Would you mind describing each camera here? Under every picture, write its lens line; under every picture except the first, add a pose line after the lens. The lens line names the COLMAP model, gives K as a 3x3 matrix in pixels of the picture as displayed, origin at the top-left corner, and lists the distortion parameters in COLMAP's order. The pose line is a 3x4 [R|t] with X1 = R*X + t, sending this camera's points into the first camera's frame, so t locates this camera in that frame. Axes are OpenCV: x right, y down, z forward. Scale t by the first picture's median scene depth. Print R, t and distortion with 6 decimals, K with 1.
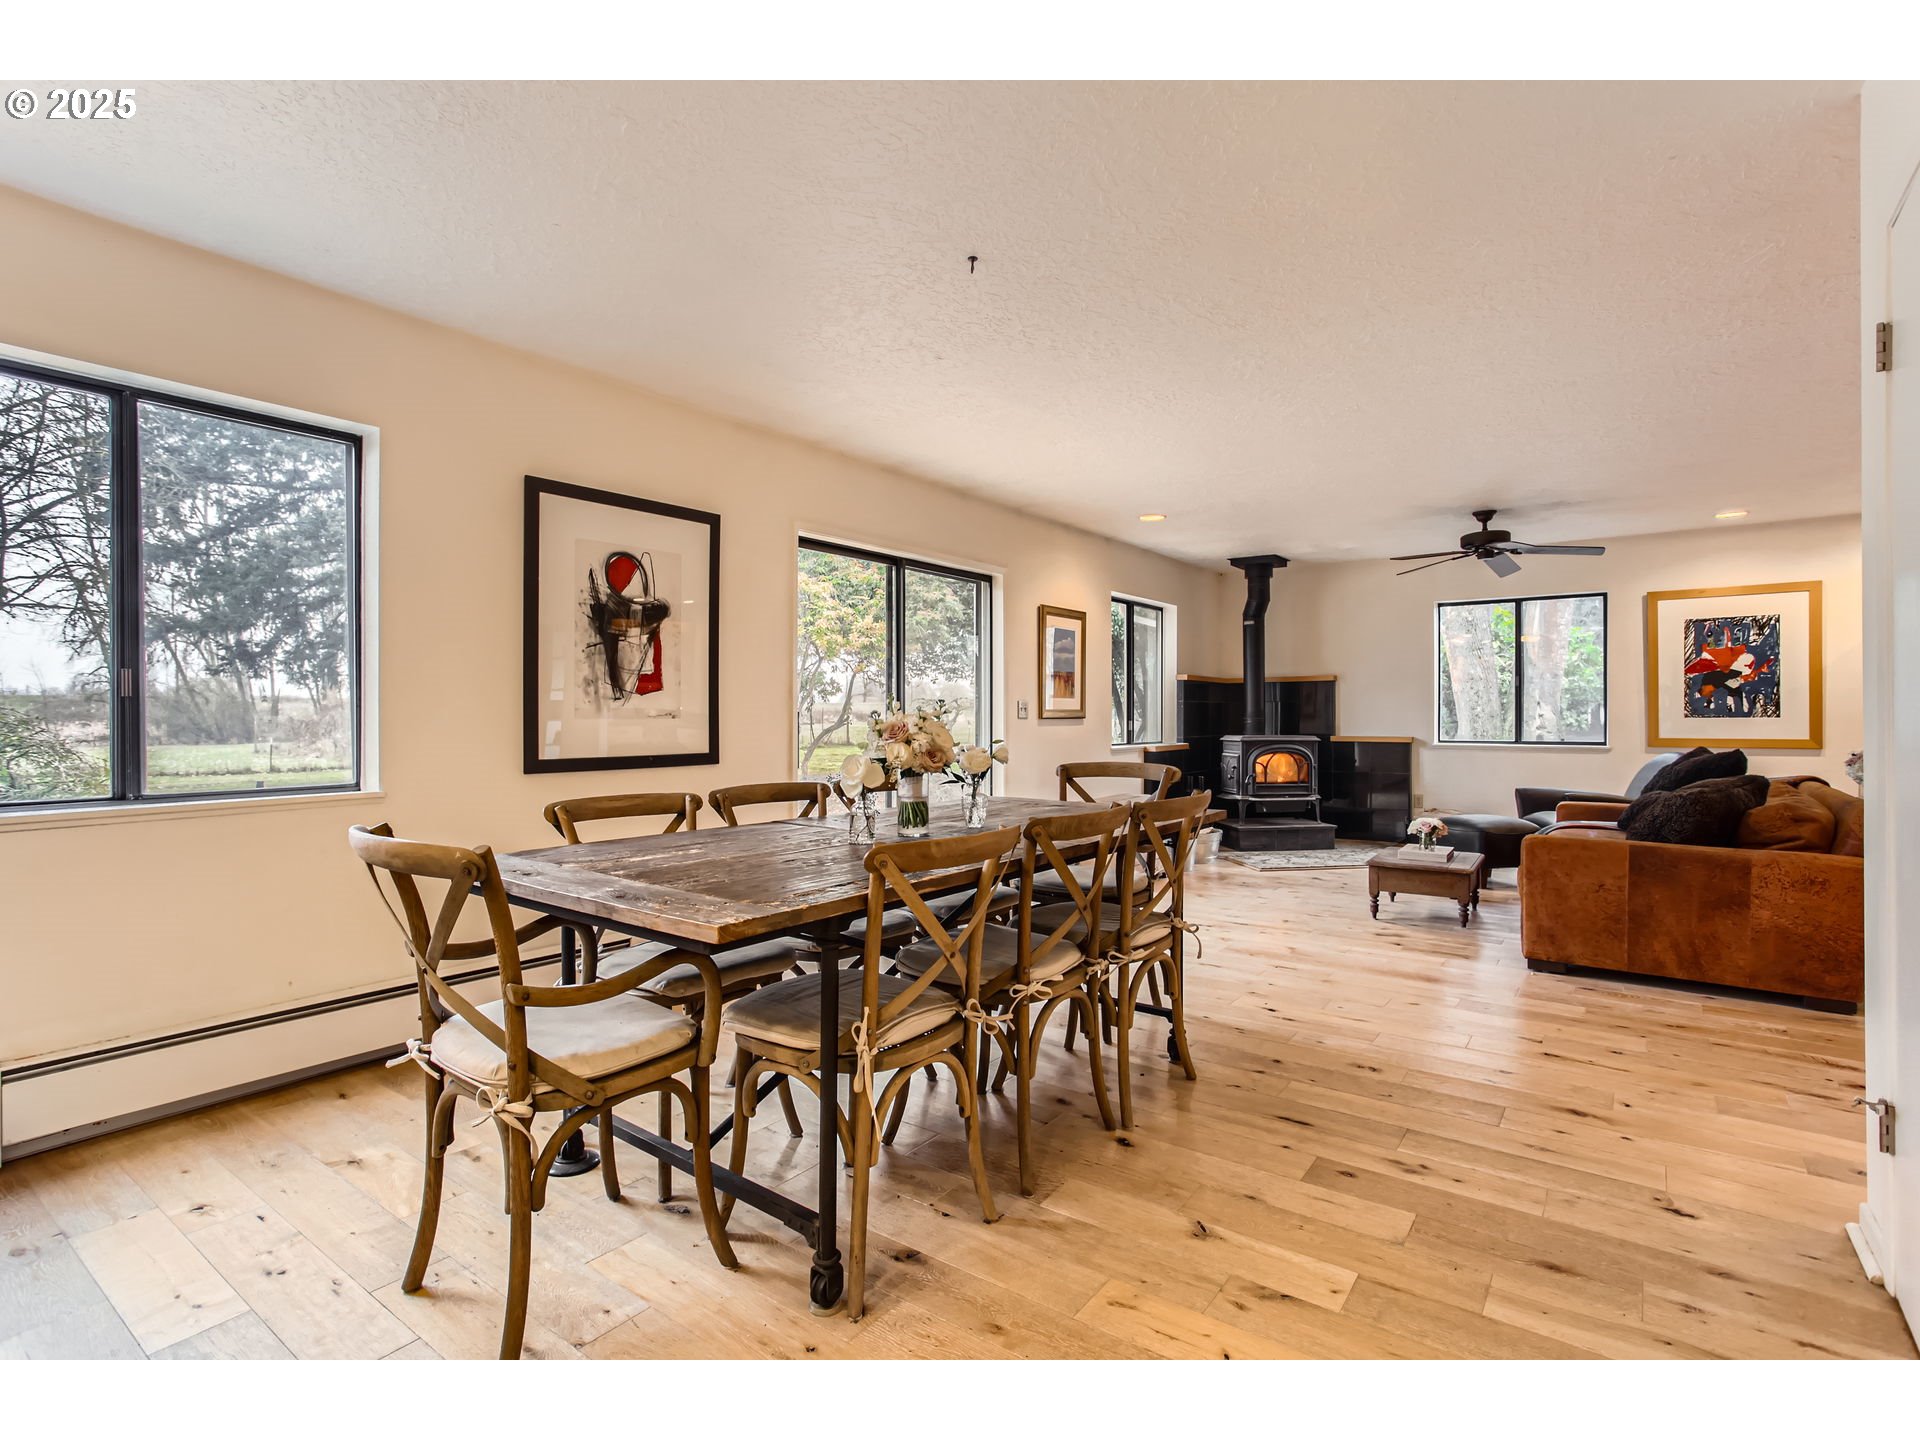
lens RADIAL K [[951.9, 0, 949.8], [0, 951.9, 713.4], [0, 0, 1]] dist [-0.025015, 0.016316]
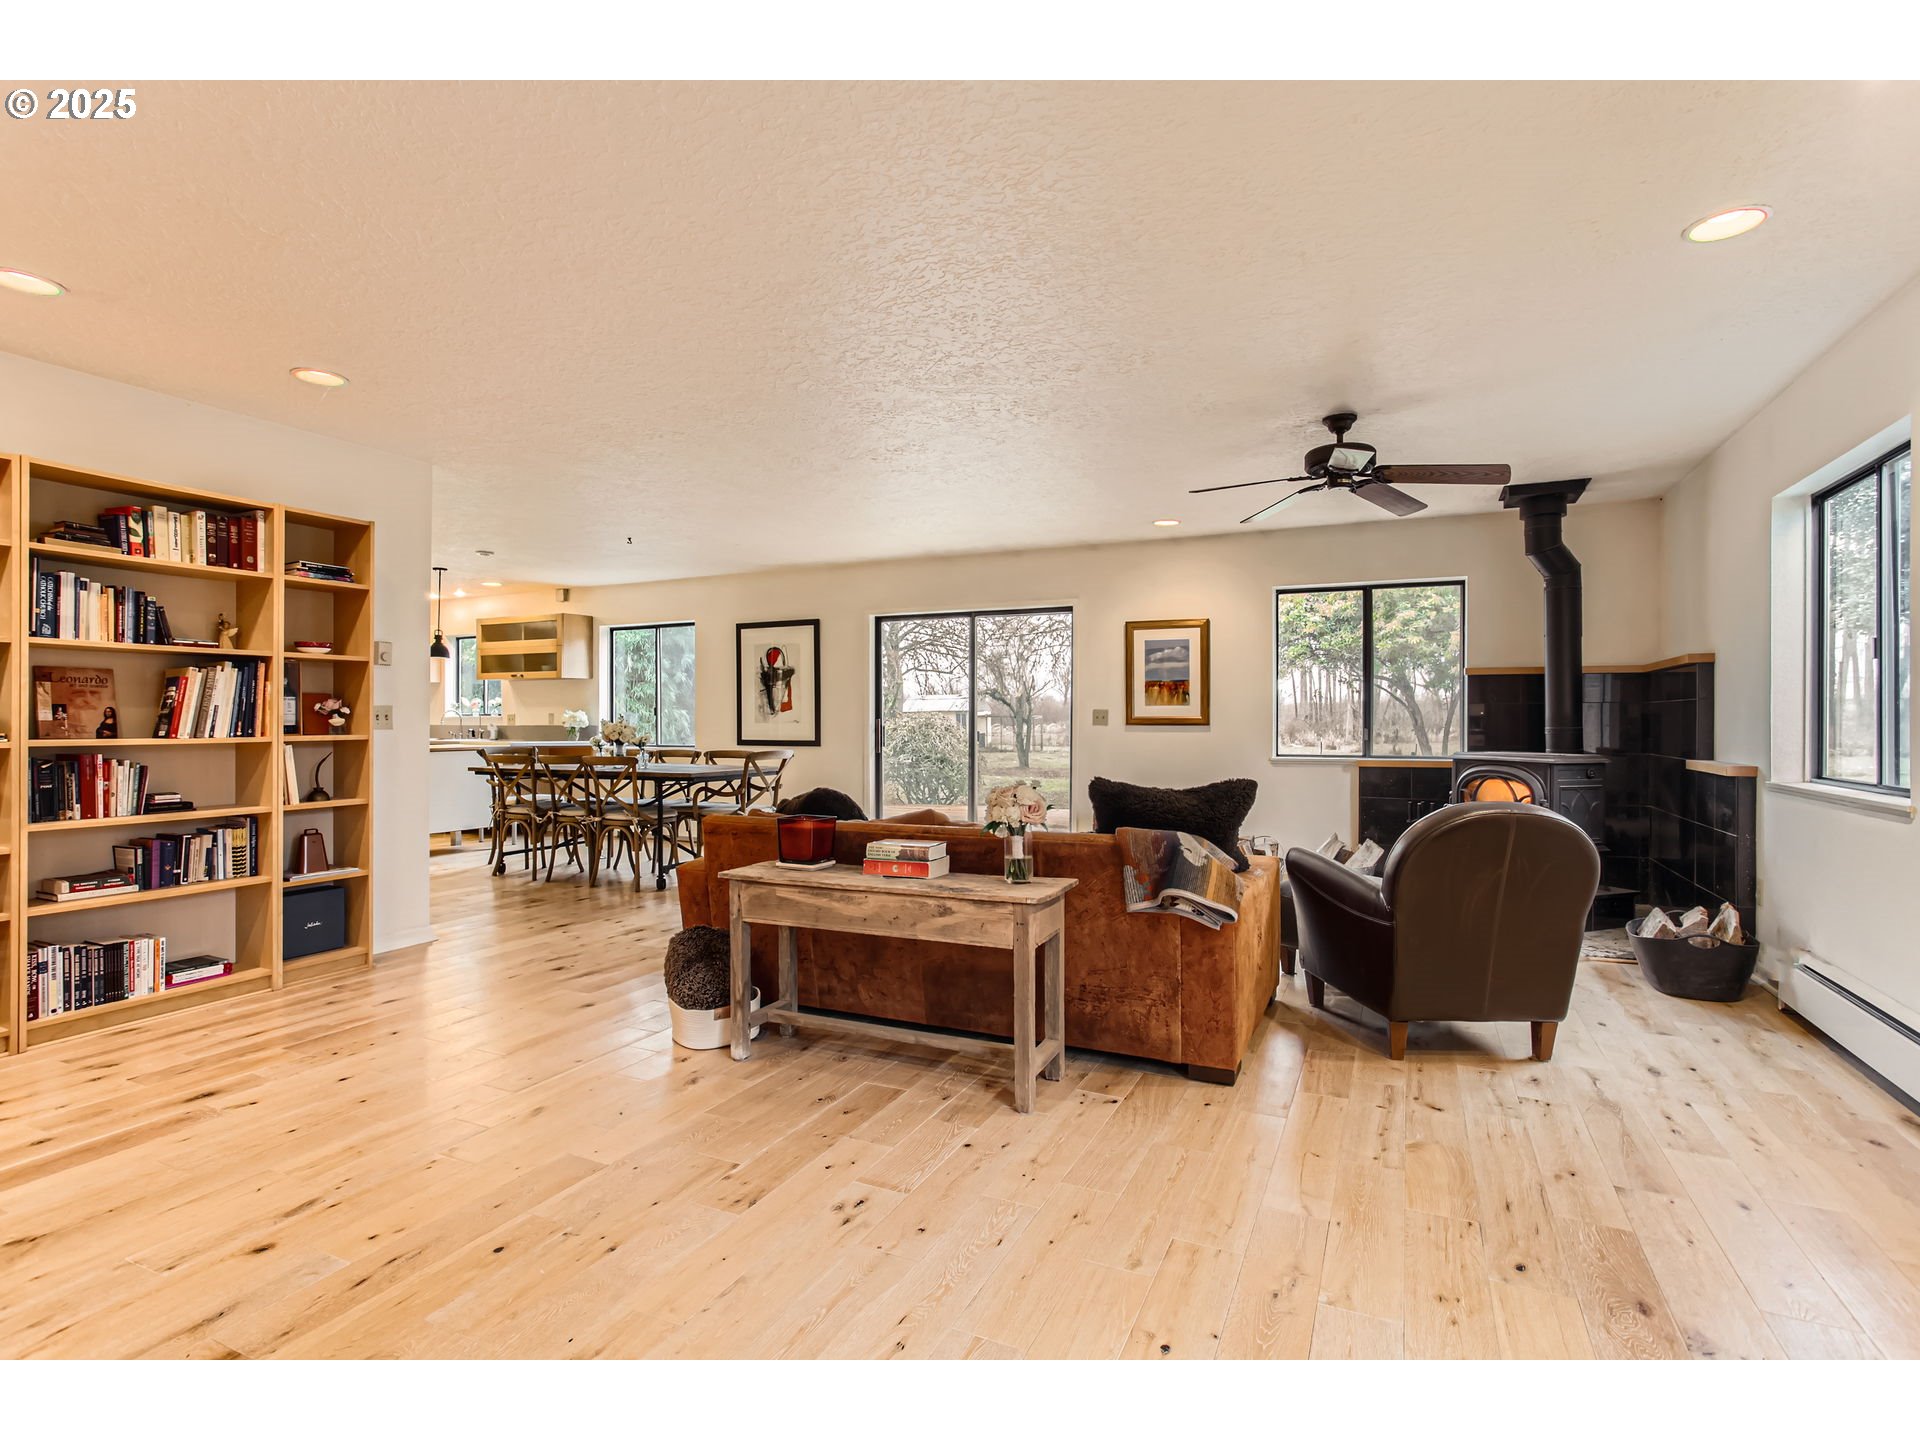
lens RADIAL K [[951.9, 0, 952.3], [0, 951.9, 716.5], [0, 0, 1]] dist [-0.025015, 0.016316]
pose [[0.187801, -0.001872, -0.982205, 1.165411], [0.001089, 0.999998, -0.001698, -0.003122], [0.982207, -0.000751, 0.187803, 0.606252]]
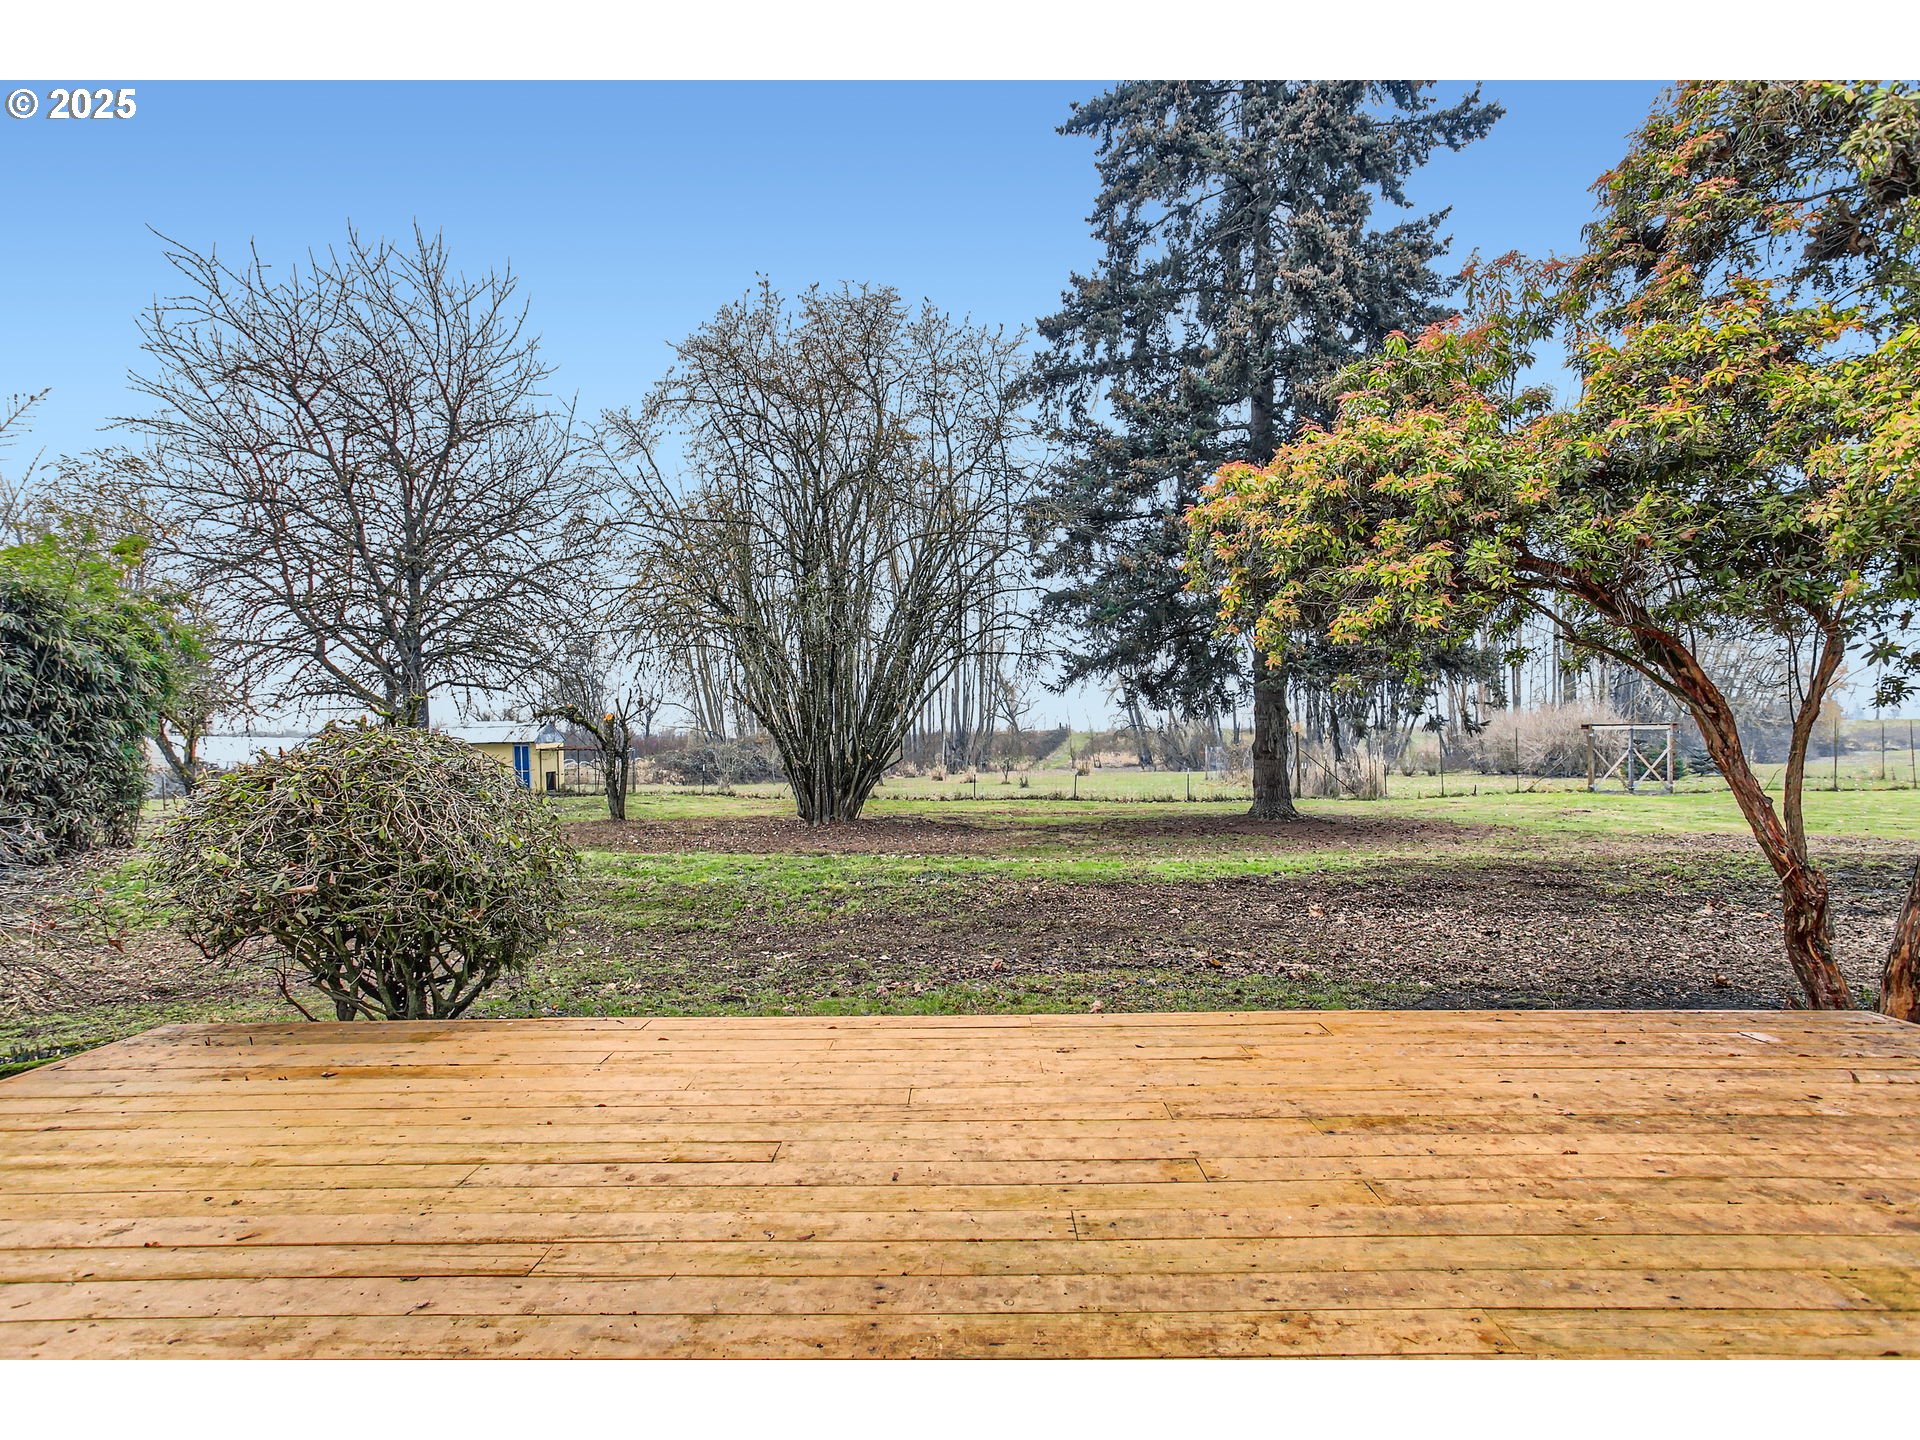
lens RADIAL K [[951.9, 0, 956.6], [0, 951.9, 744.4], [0, 0, 1]] dist [-0.025015, 0.016316]
pose [[0.586983, -0.010368, -0.809533, -0.188453], [0.011992, 0.999920, -0.004110, 0.003673], [0.809510, -0.007296, 0.587060, 0.888280]]
